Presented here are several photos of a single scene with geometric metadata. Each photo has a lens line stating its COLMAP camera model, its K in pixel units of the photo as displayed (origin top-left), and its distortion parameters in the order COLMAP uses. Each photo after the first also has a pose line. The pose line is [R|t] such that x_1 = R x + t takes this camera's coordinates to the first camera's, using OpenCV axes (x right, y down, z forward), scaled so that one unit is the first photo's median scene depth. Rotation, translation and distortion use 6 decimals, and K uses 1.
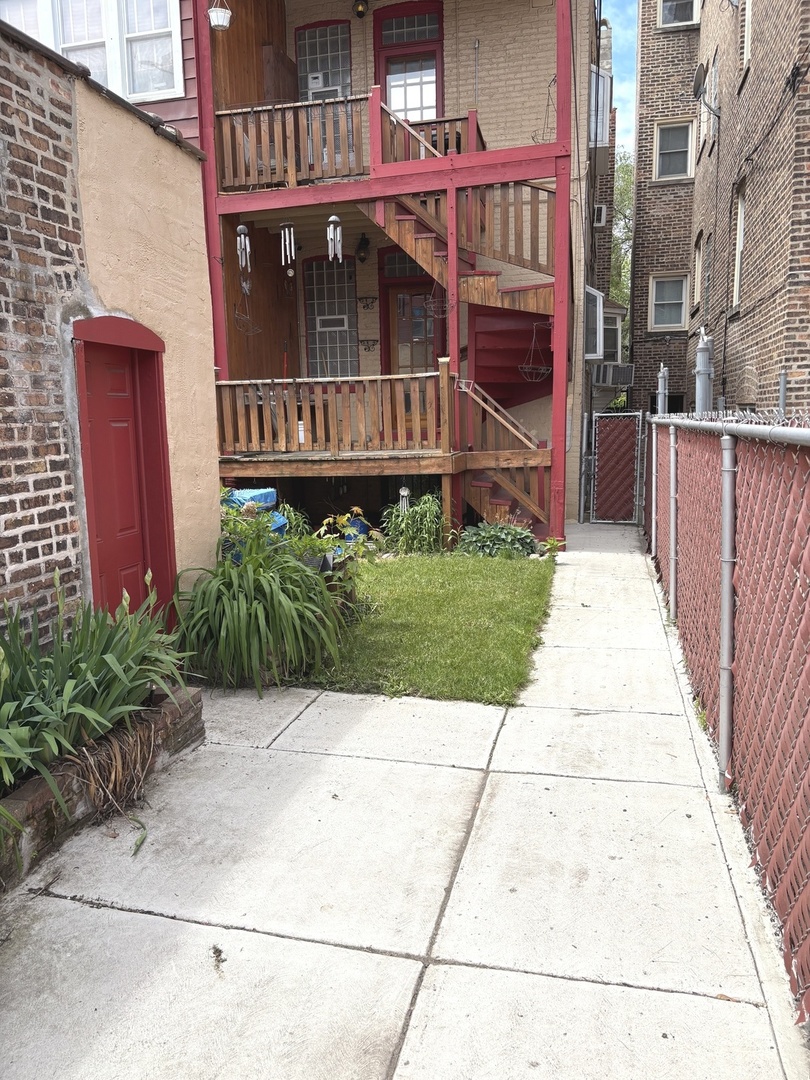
lens RADIAL K [[816.9, 0, 403.2], [0, 816.9, 539.2], [0, 0, 1]] dist [0.044973, -0.052884]
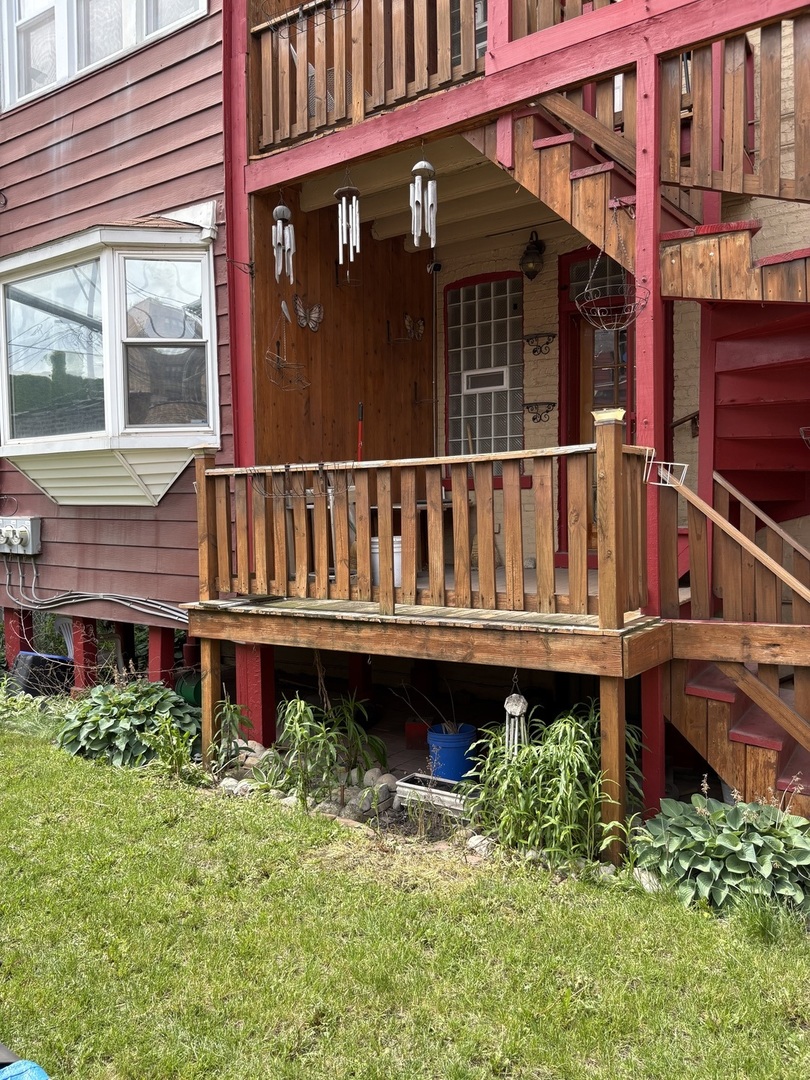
lens RADIAL K [[814.0, 0, 406.0], [0, 814.0, 532.2], [0, 0, 1]] dist [0.060104, -0.062221]
pose [[0.939118, 0.024115, -0.342748, 0.094228], [-0.067106, 0.991197, -0.114130, -0.094419], [0.336978, 0.130182, 0.932469, 0.531874]]
